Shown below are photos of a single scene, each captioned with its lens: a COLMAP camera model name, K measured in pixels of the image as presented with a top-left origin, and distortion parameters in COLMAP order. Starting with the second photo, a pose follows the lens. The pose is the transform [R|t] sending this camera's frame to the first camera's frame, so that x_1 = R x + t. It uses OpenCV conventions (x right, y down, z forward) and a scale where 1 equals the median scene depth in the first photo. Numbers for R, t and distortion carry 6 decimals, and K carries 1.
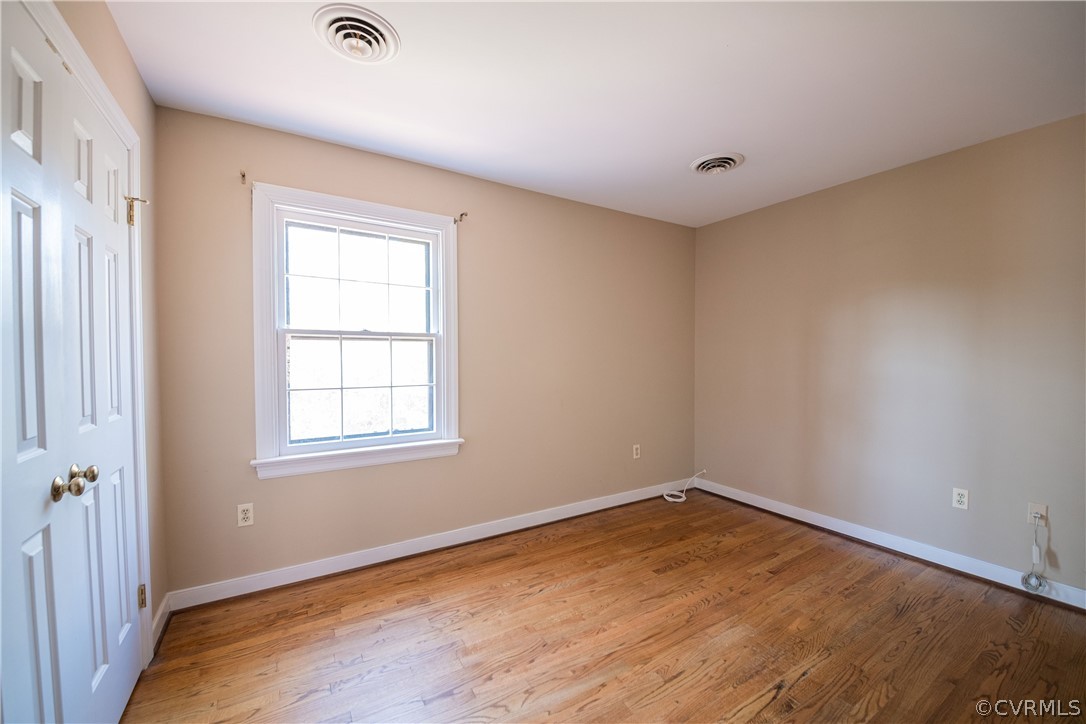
lens RADIAL K [[436.8, 0, 541.3], [0, 436.8, 372.9], [0, 0, 1]] dist [0.033440, -0.023377]
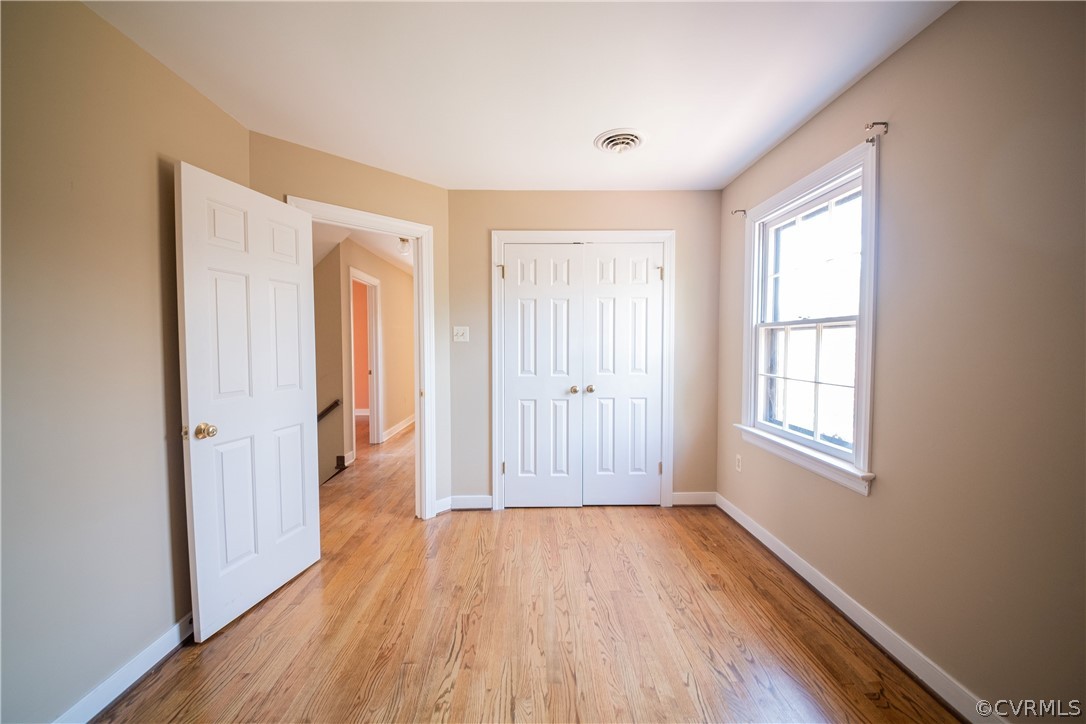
lens RADIAL K [[436.8, 0, 541.3], [0, 436.8, 372.9], [0, 0, 1]] dist [0.033440, -0.023377]
pose [[-0.506291, 0.055784, -0.860557, 0.778425], [-0.033790, 0.995856, 0.084434, -0.048048], [0.861701, 0.071826, -0.502308, 1.126994]]
